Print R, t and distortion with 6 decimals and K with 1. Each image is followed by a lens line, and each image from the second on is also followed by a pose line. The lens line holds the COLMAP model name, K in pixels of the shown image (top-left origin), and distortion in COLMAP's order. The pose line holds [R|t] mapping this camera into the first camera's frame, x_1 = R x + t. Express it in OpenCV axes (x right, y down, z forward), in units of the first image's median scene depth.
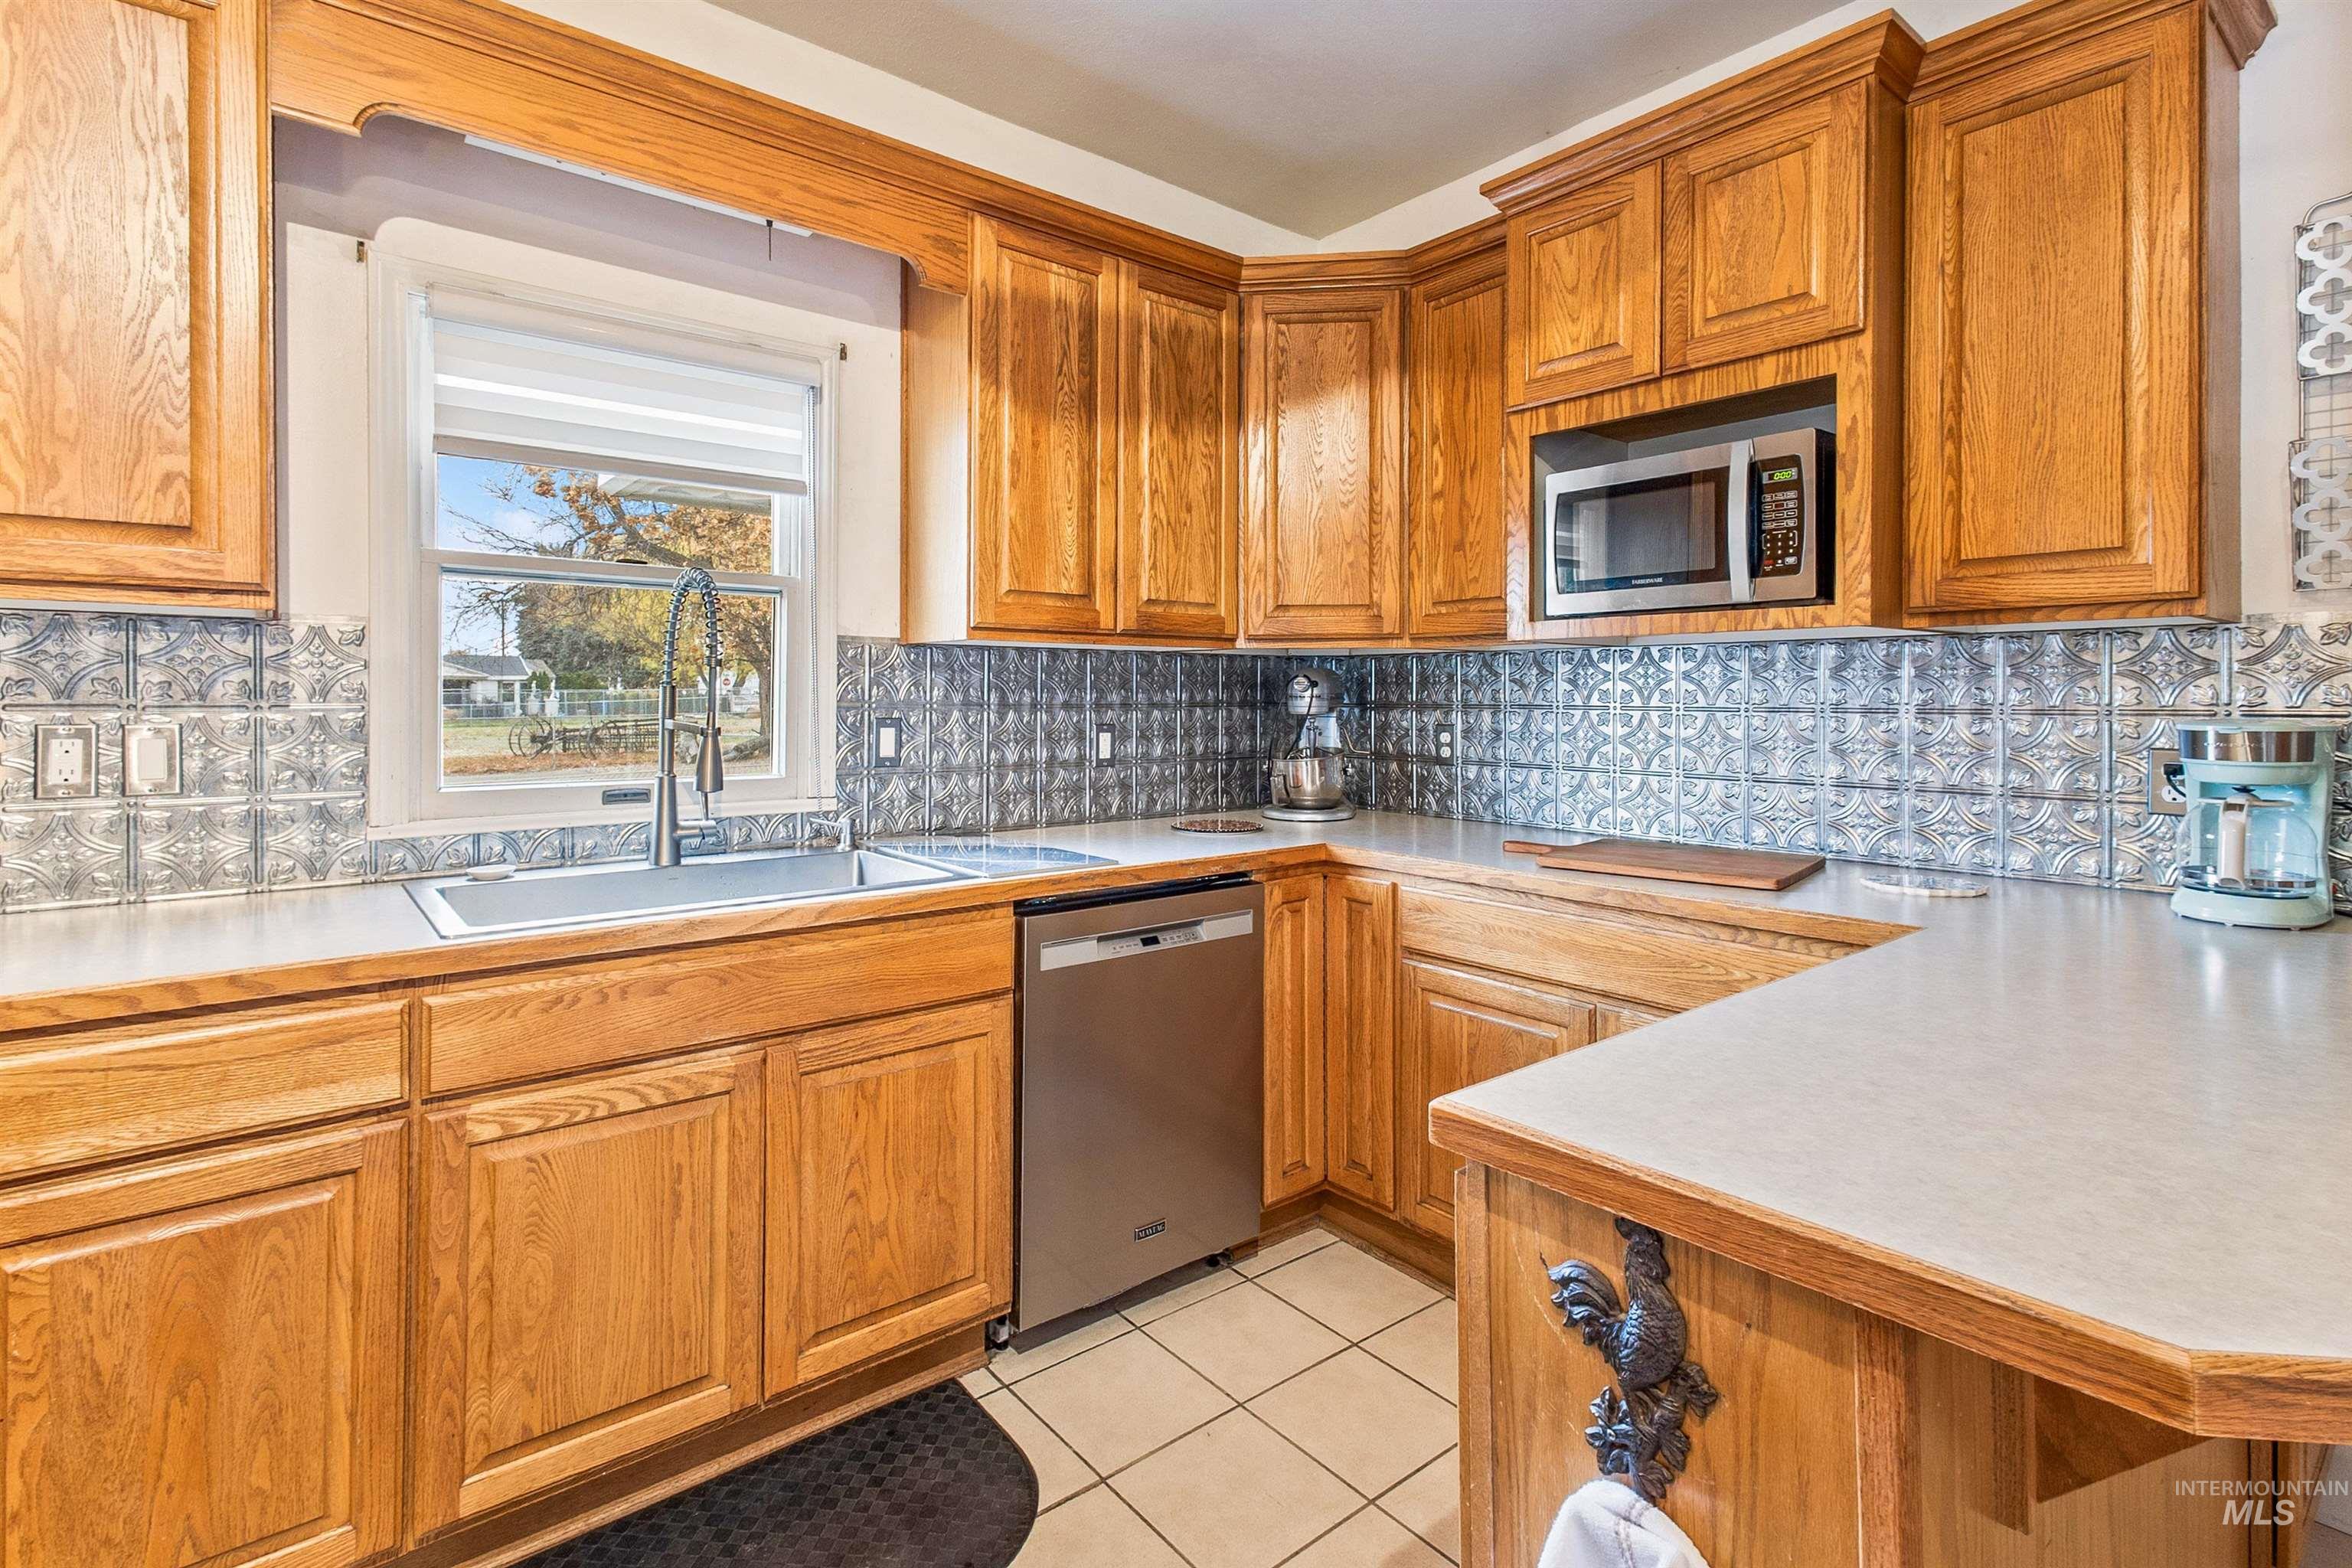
lens RADIAL K [[1114.7, 0, 1163.9], [0, 1114.7, 703.8], [0, 0, 1]] dist [0.017795, -0.001763]
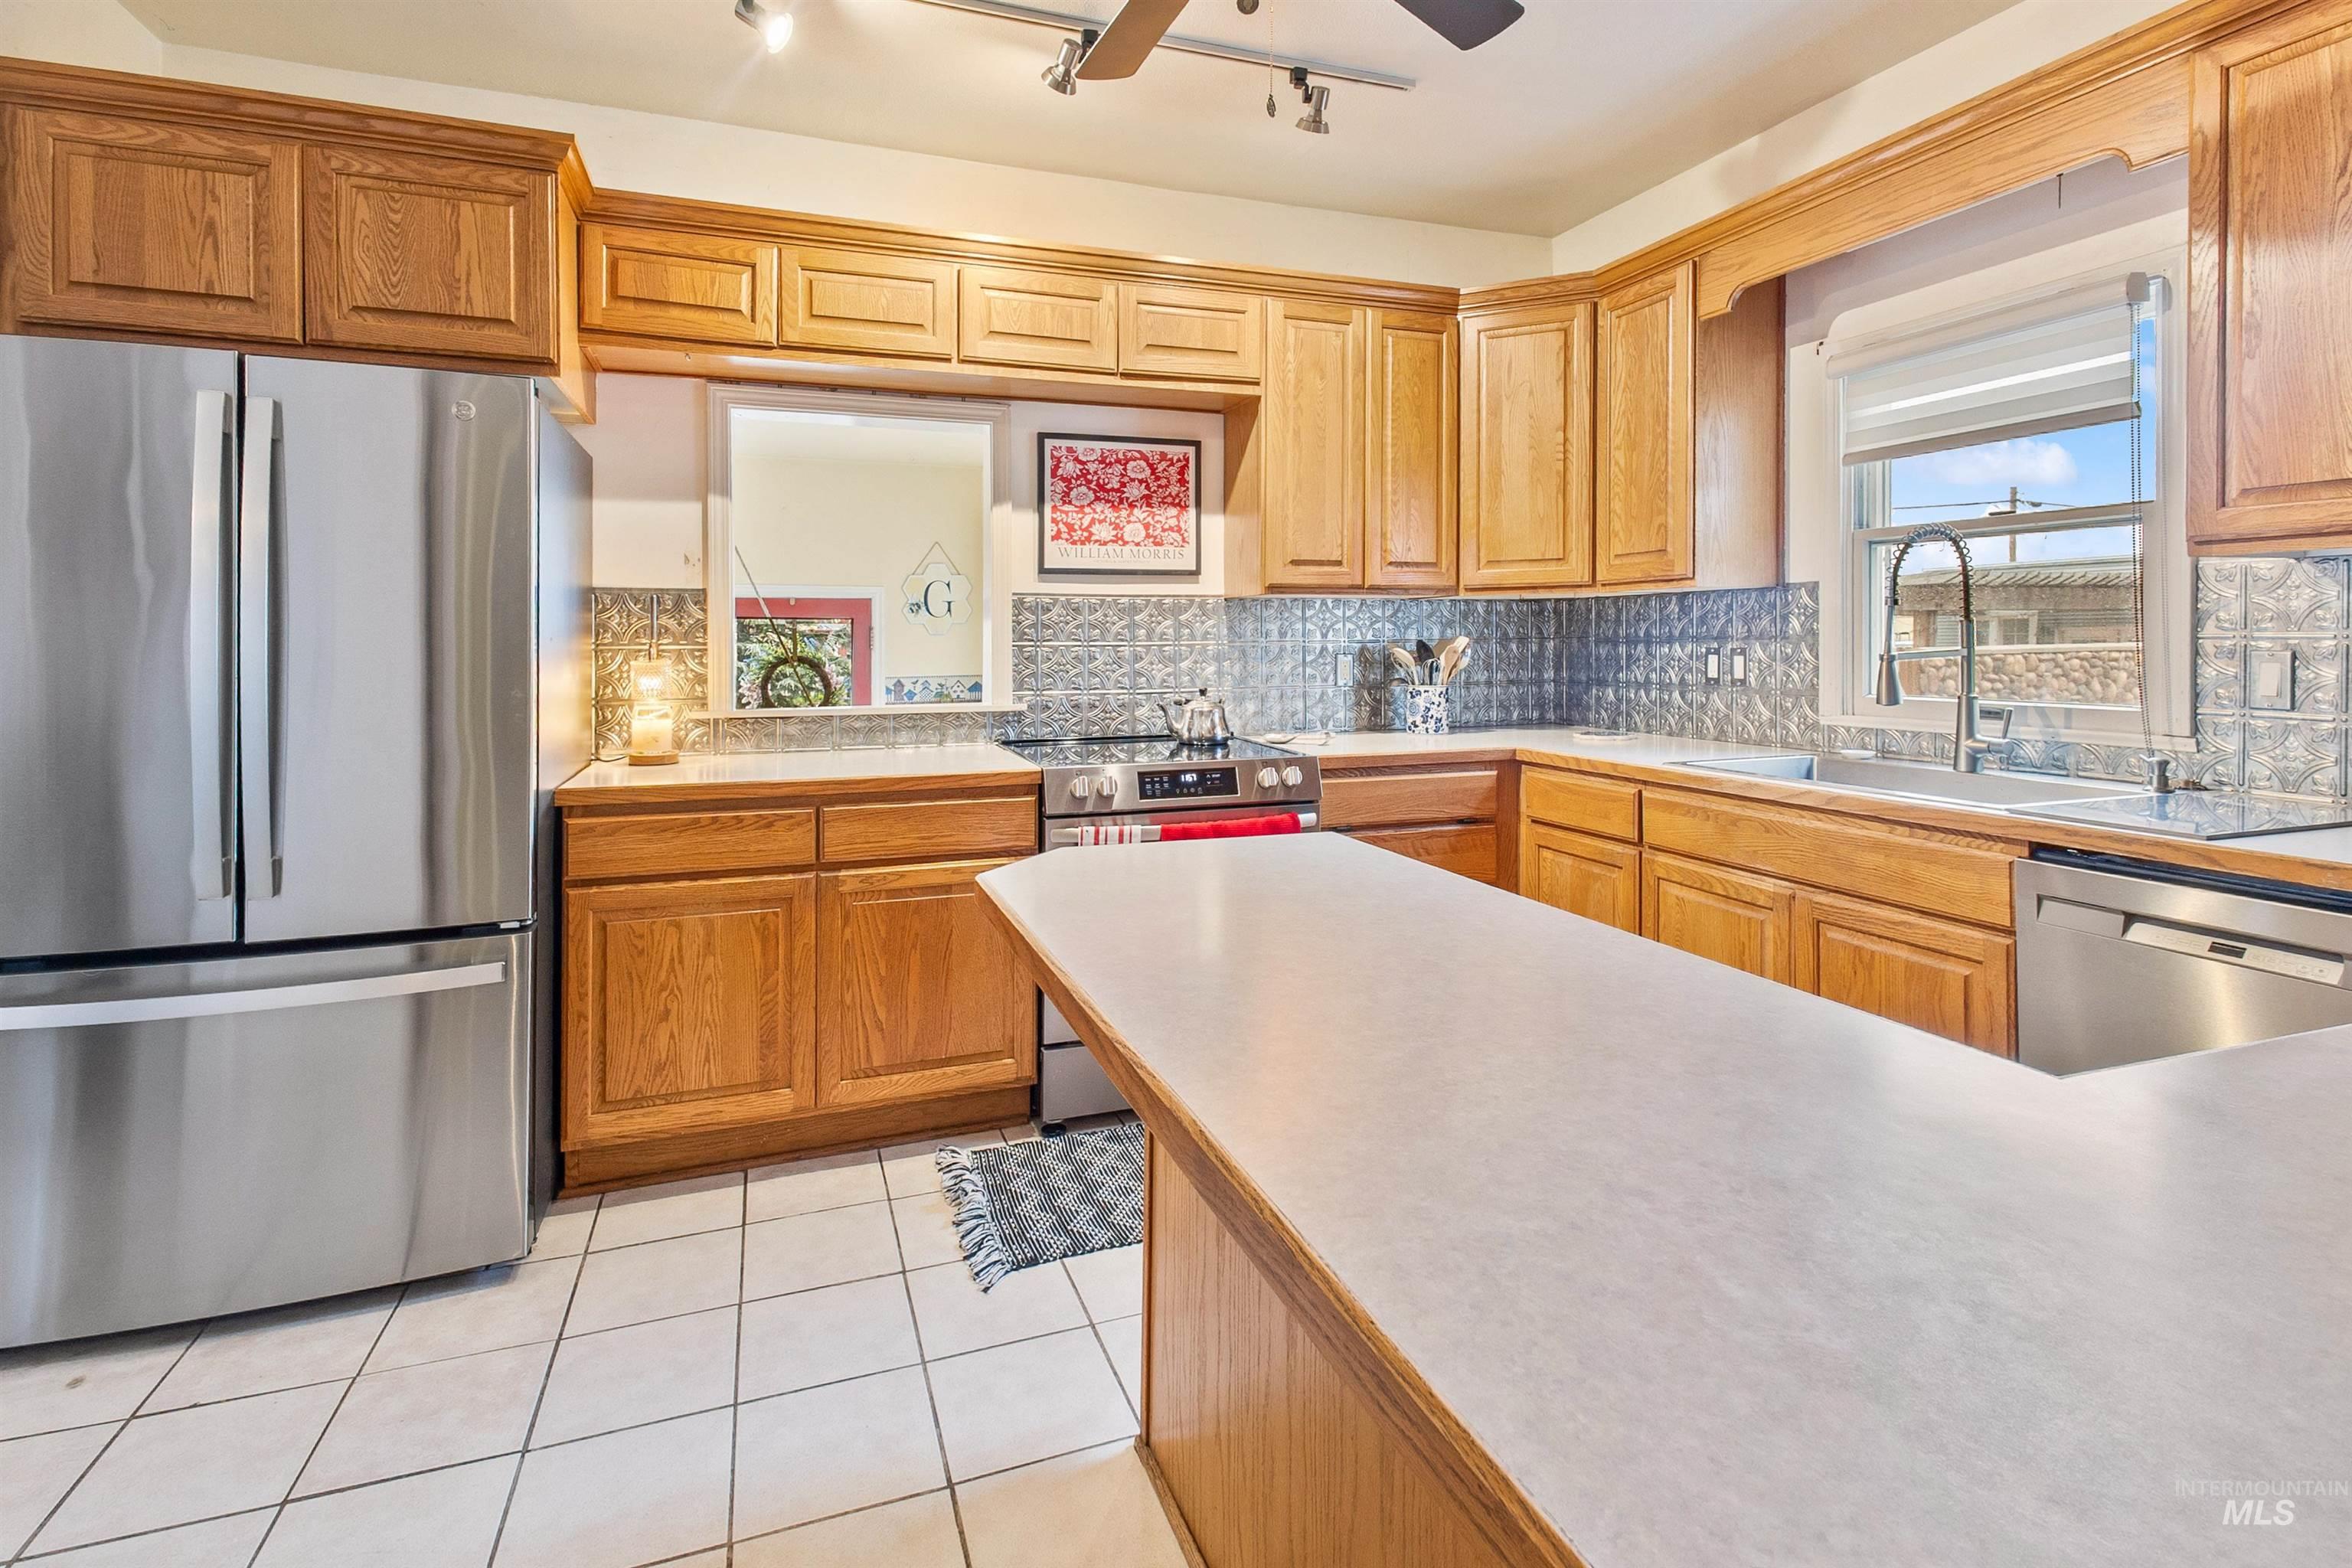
lens RADIAL K [[1114.7, 0, 1156.8], [0, 1114.7, 646.0], [0, 0, 1]] dist [0.017795, -0.001763]
pose [[-0.333280, 0.003399, -0.942822, 0.873869], [0.002124, 0.999994, 0.002855, 0.005619], [0.942826, -0.001051, -0.333285, 0.533730]]
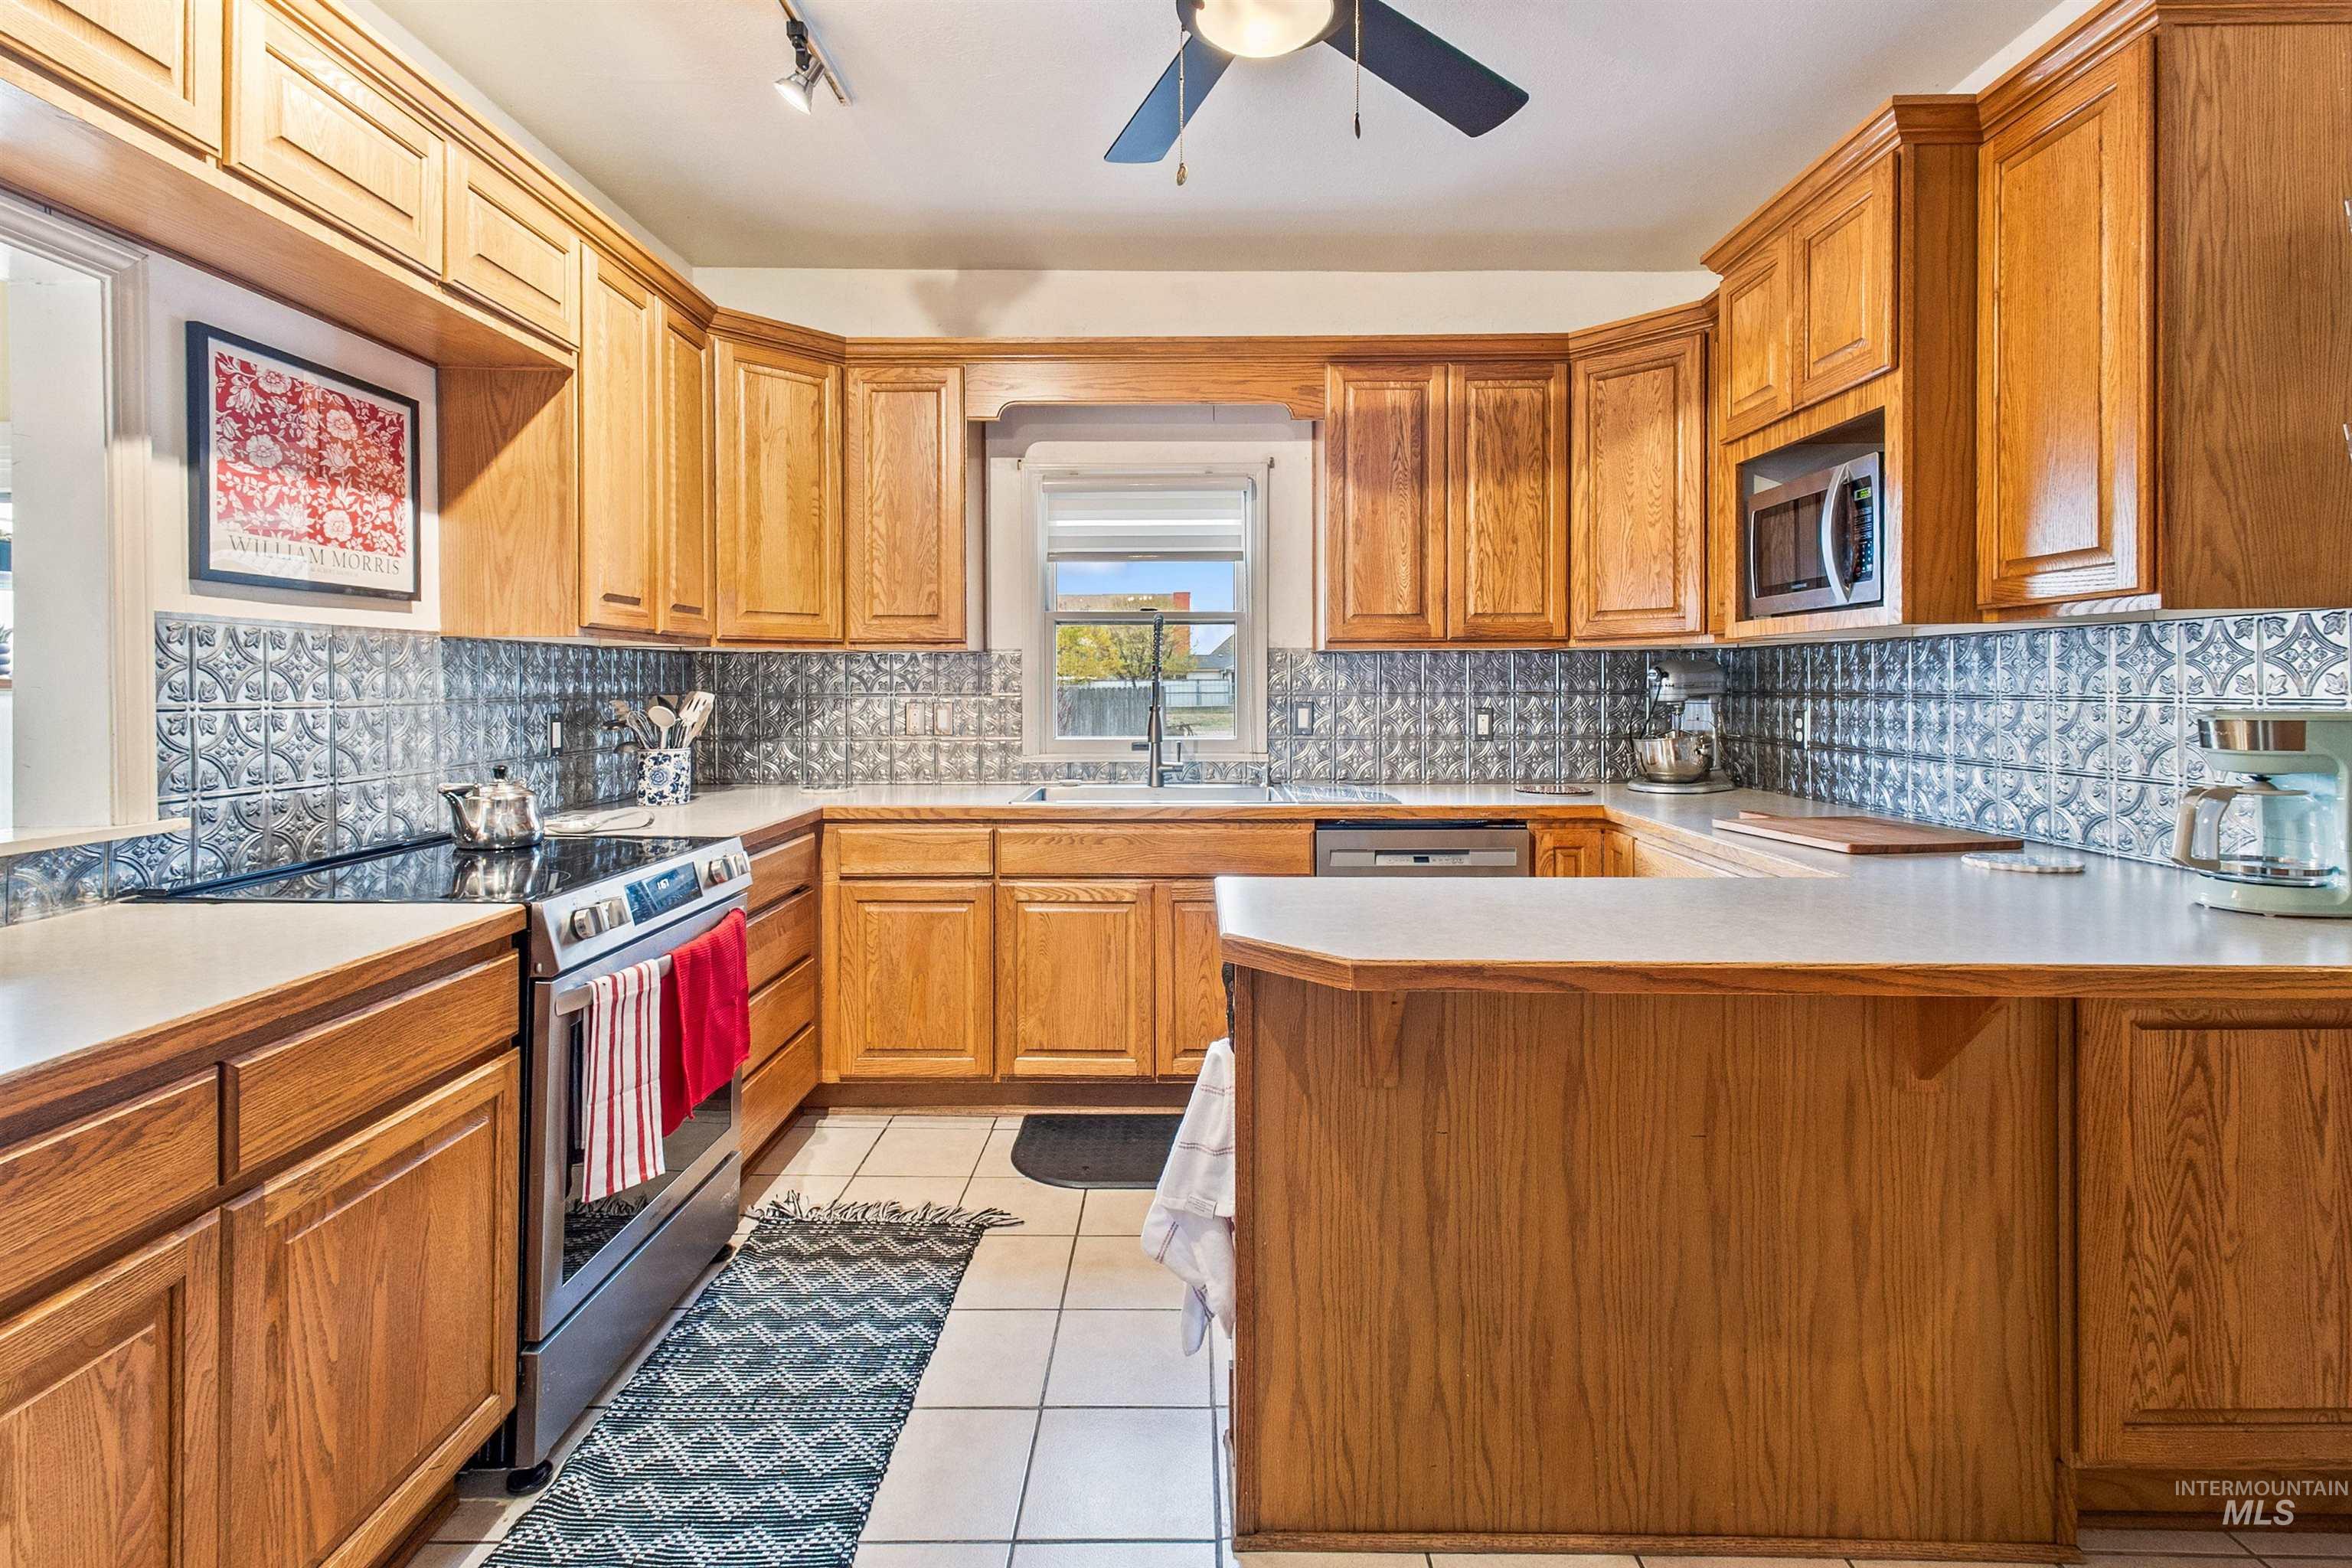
lens RADIAL K [[1114.7, 0, 1175.5], [0, 1114.7, 695.1], [0, 0, 1]] dist [0.017795, -0.001763]
pose [[0.771901, 0.001069, -0.635742, 0.607685], [0.002176, 0.999988, 0.004323, -0.003432], [0.635739, -0.004720, 0.771890, -0.276782]]
